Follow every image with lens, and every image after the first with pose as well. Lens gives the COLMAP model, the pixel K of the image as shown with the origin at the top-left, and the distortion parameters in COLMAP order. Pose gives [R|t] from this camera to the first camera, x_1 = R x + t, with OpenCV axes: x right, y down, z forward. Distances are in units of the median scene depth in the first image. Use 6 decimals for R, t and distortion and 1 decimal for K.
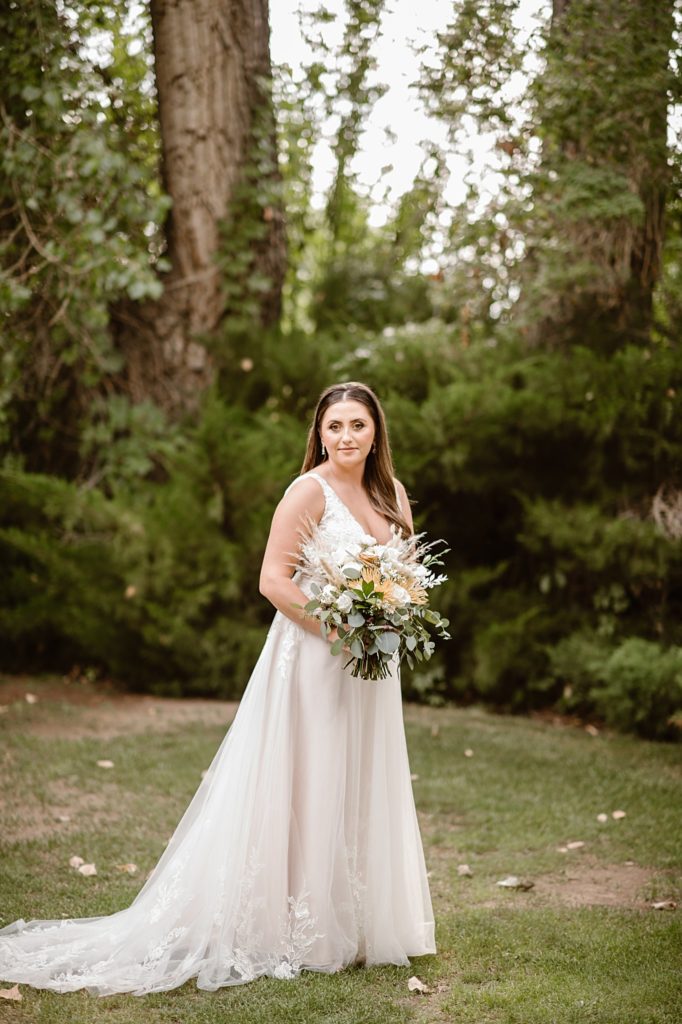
lens RADIAL K [[2410.1, 0, 341.0], [0, 2410.1, 512.0], [0, 0, 1]] dist [-0.093403, -0.402344]
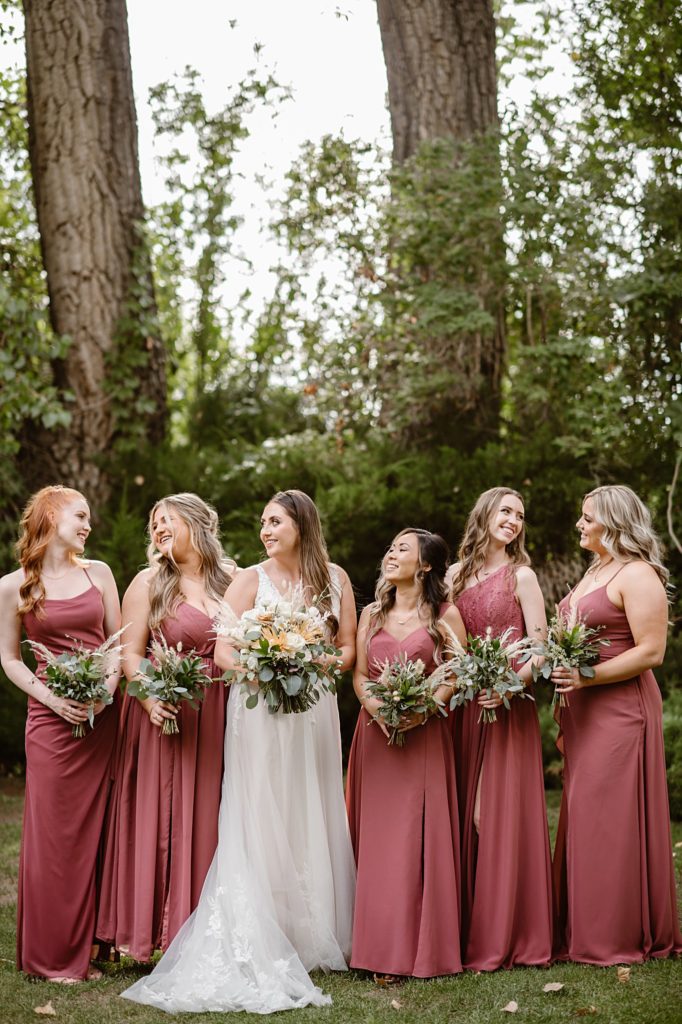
lens RADIAL K [[2410.1, 0, 341.0], [0, 2410.1, 512.0], [0, 0, 1]] dist [-0.093403, -0.402344]
pose [[0.995193, -0.061815, 0.075958, -0.032036], [0.065061, 0.997038, -0.041024, 0.004623], [-0.073197, 0.045768, 0.996267, -0.107100]]
